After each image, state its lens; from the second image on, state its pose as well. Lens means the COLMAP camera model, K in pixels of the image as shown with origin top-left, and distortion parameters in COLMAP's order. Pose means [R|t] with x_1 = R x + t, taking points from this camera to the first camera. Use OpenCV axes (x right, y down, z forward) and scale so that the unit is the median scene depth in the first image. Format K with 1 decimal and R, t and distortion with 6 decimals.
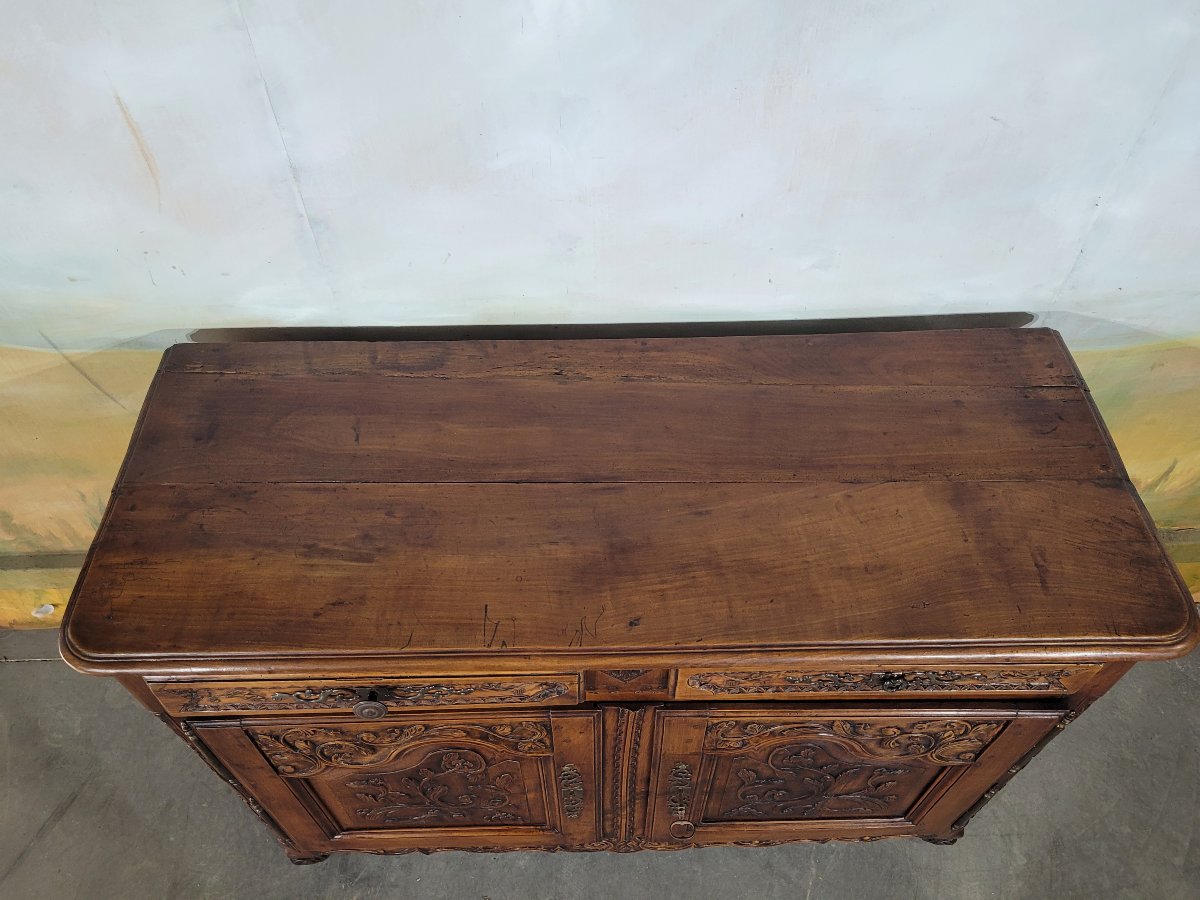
lens RADIAL K [[901.9, 0, 597.5], [0, 901.9, 437.0], [0, 0, 1]] dist [0.048072, -0.037055]
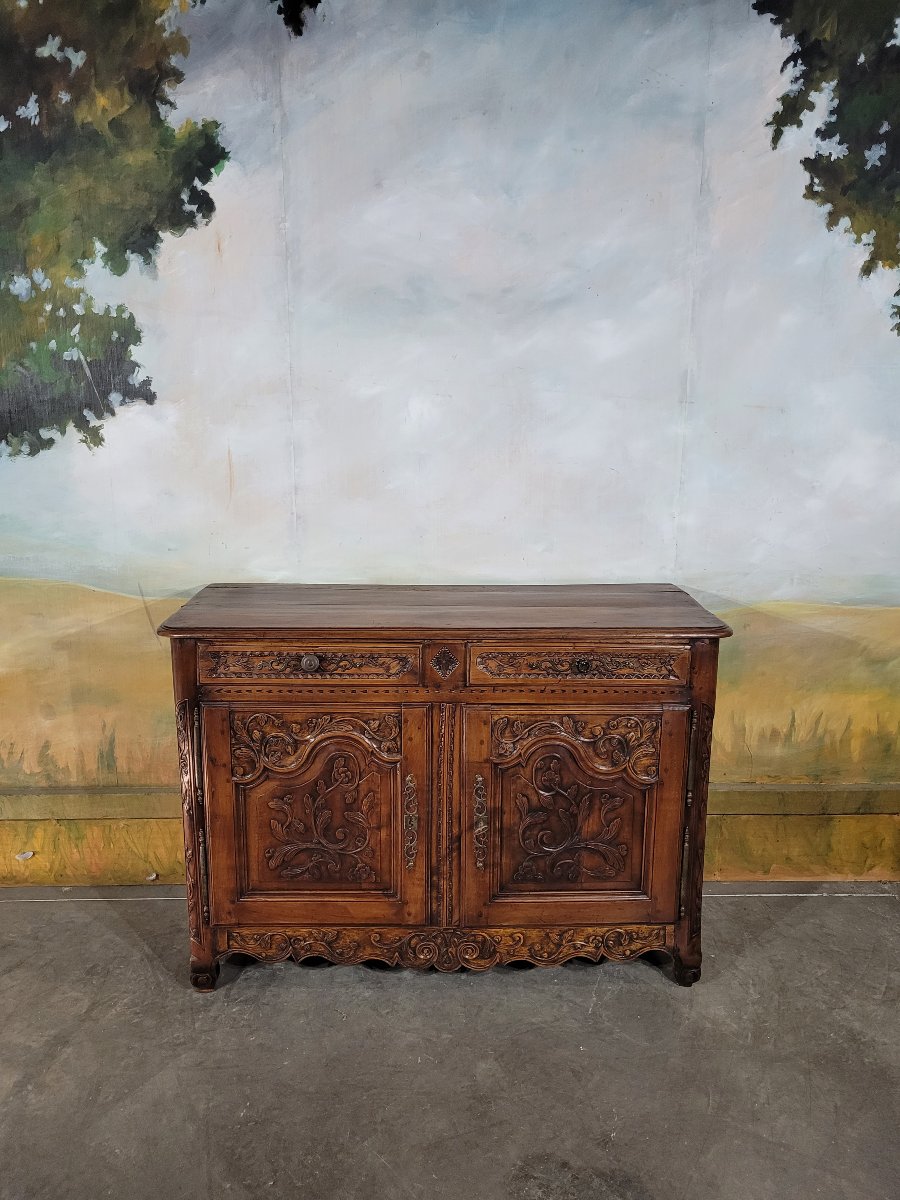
lens RADIAL K [[901.9, 0, 447.4], [0, 901.9, 599.0], [0, 0, 1]] dist [0.048072, -0.037055]
pose [[0.999883, 0.014720, -0.004117, 0.031298], [-0.014057, 0.779815, -0.625852, 0.950693], [-0.006002, 0.625837, 0.779931, -0.393272]]
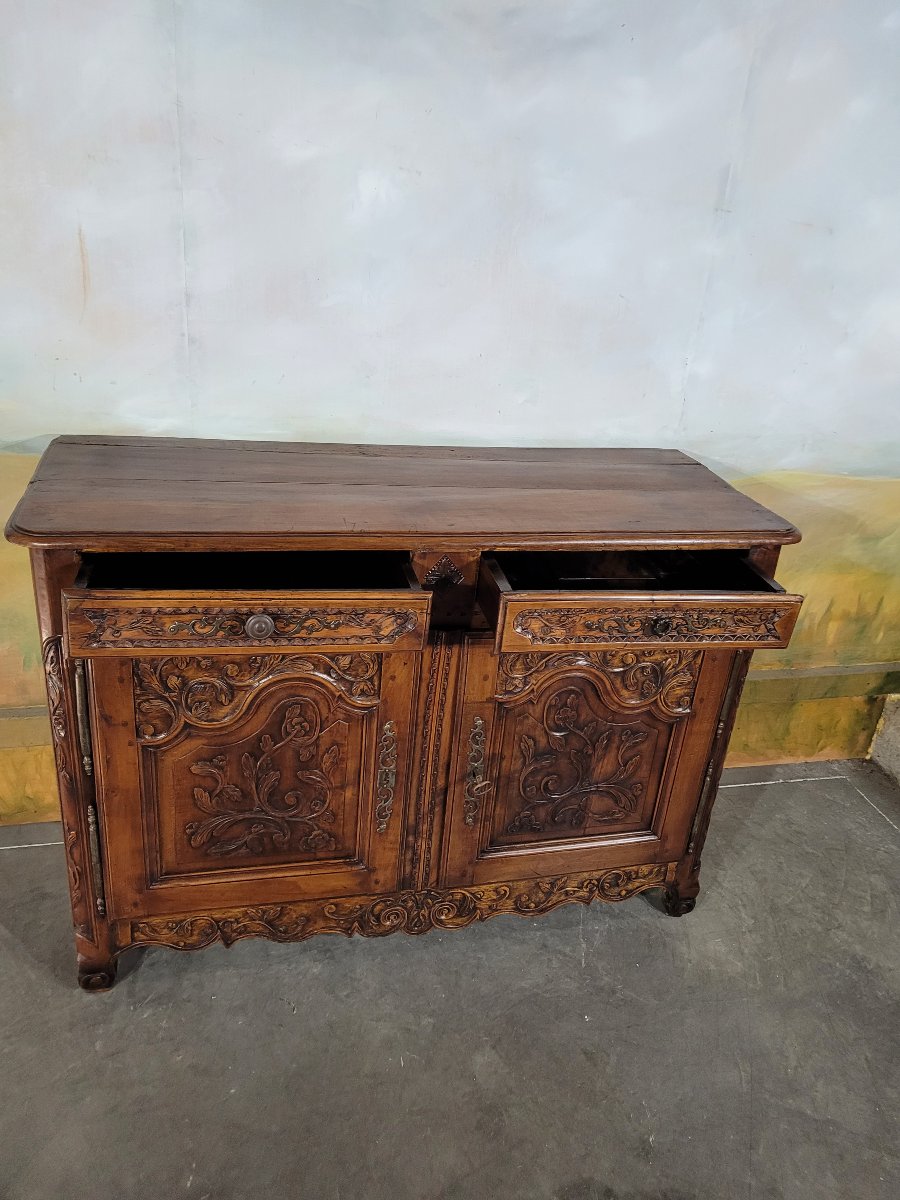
lens RADIAL K [[901.9, 0, 461.5], [0, 901.9, 587.6], [0, 0, 1]] dist [0.048072, -0.037055]
pose [[0.971559, -0.000334, 0.236797, -0.189241], [0.104065, 0.898859, -0.425703, 0.609683], [-0.212705, 0.438238, 0.873329, -0.135250]]
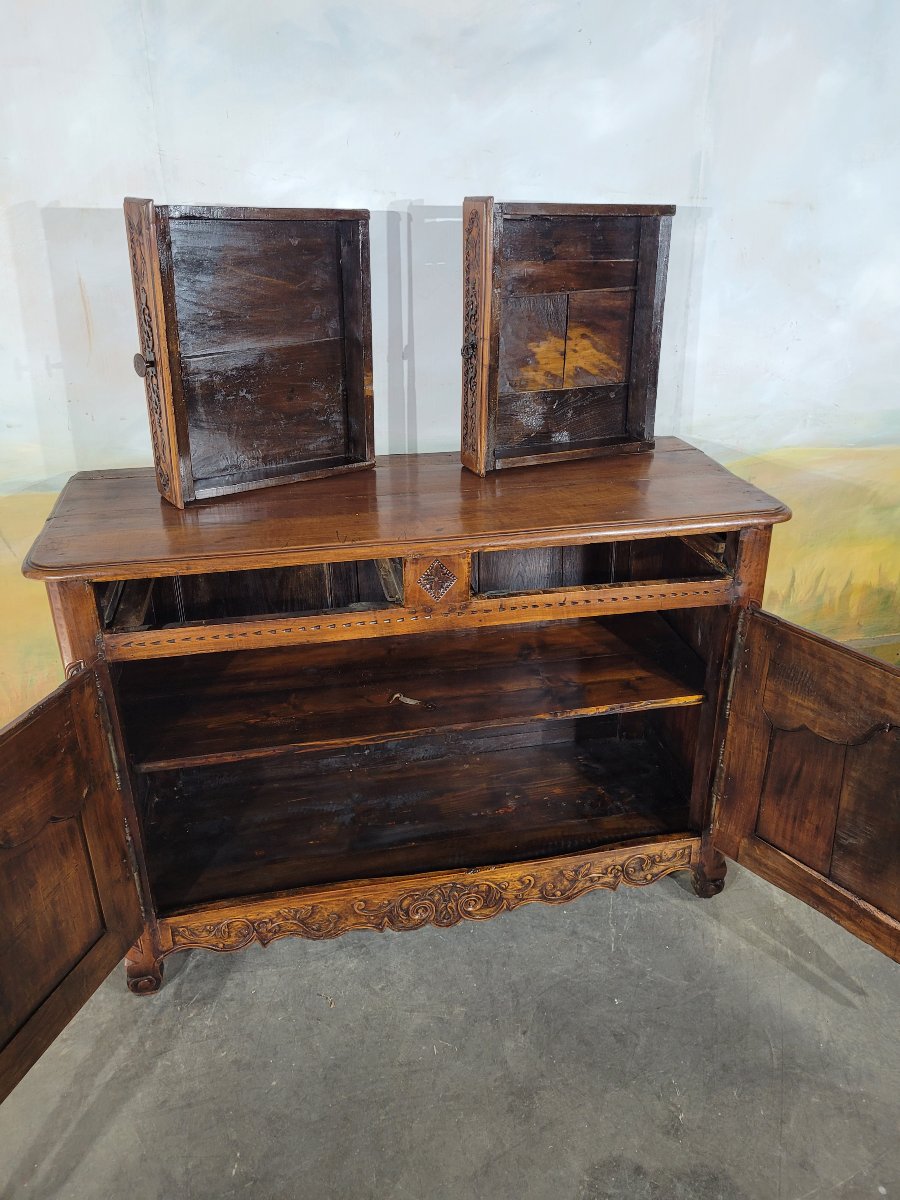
lens RADIAL K [[901.9, 0, 458.9], [0, 901.9, 579.4], [0, 0, 1]] dist [0.048072, -0.037055]
pose [[0.982915, -0.068975, 0.170650, -0.125585], [0.138486, 0.887852, -0.438793, 0.629302], [-0.121246, 0.454929, 0.882235, -0.181147]]
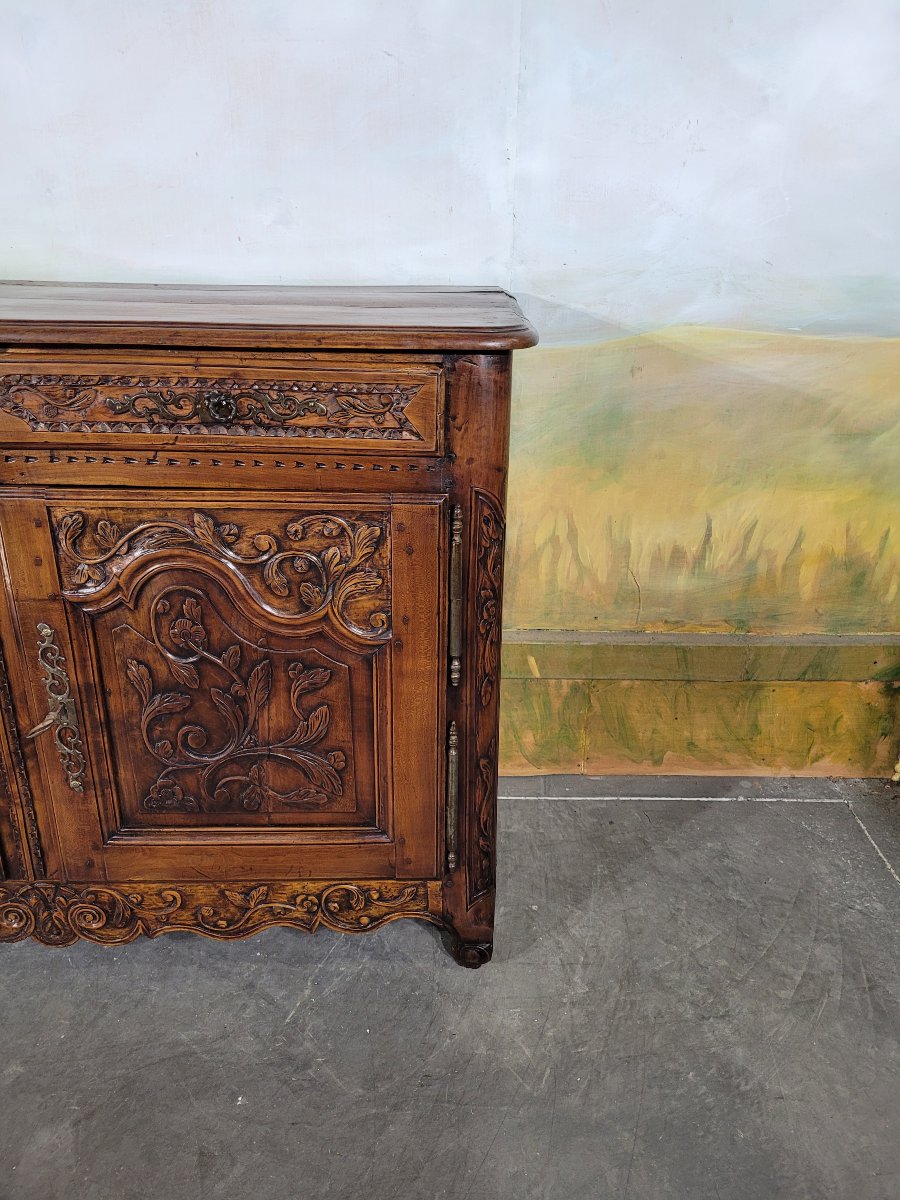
lens RADIAL K [[901.9, 0, 457.6], [0, 901.9, 592.7], [0, 0, 1]] dist [0.048072, -0.037055]
pose [[0.999481, 0.030603, -0.010056, 0.406852], [-0.031756, 0.883667, -0.467037, 0.601387], [-0.005406, 0.467114, 0.884181, 0.198600]]
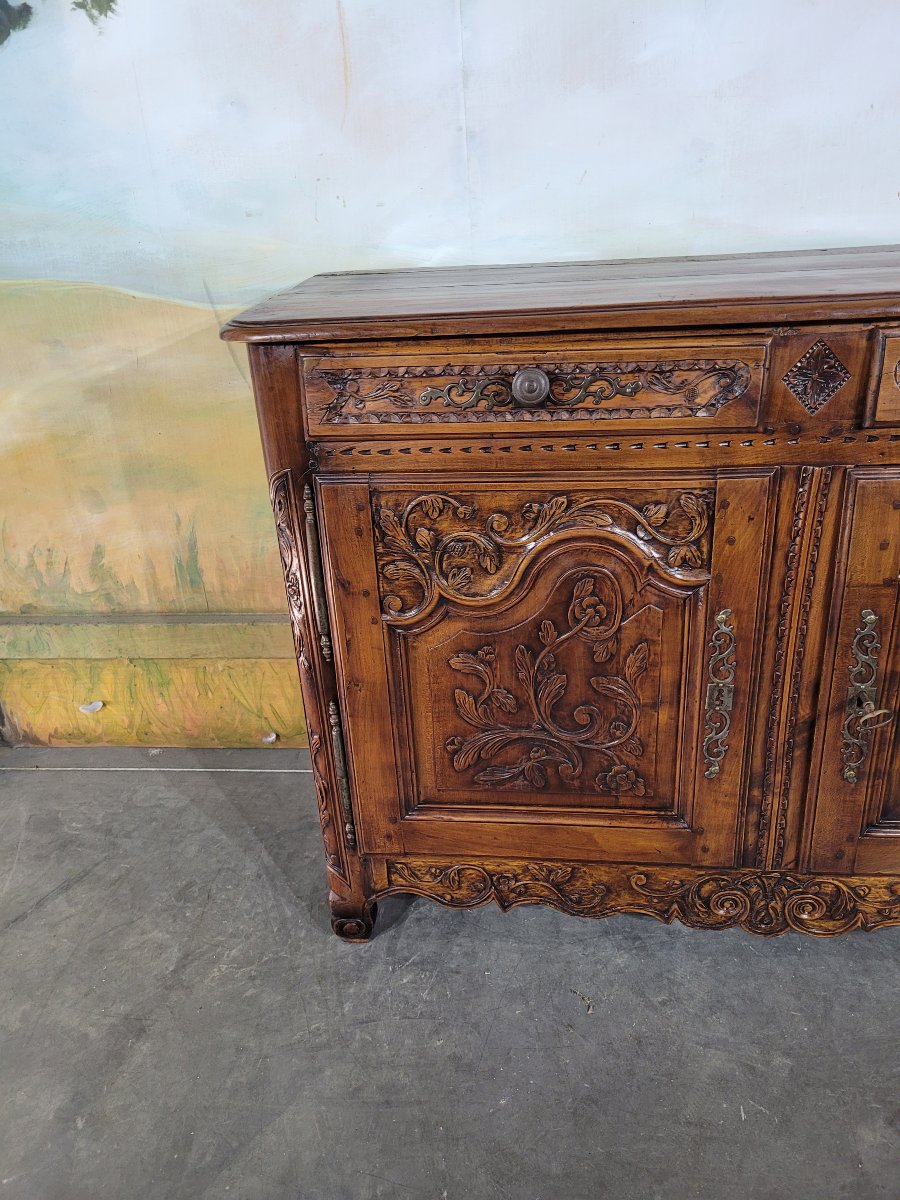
lens RADIAL K [[901.9, 0, 454.8], [0, 901.9, 590.5], [0, 0, 1]] dist [0.048072, -0.037055]
pose [[0.991300, 0.010475, -0.131203, -0.141094], [-0.067099, 0.897787, -0.435289, 0.605605], [0.113232, 0.440306, 0.890679, 0.191366]]
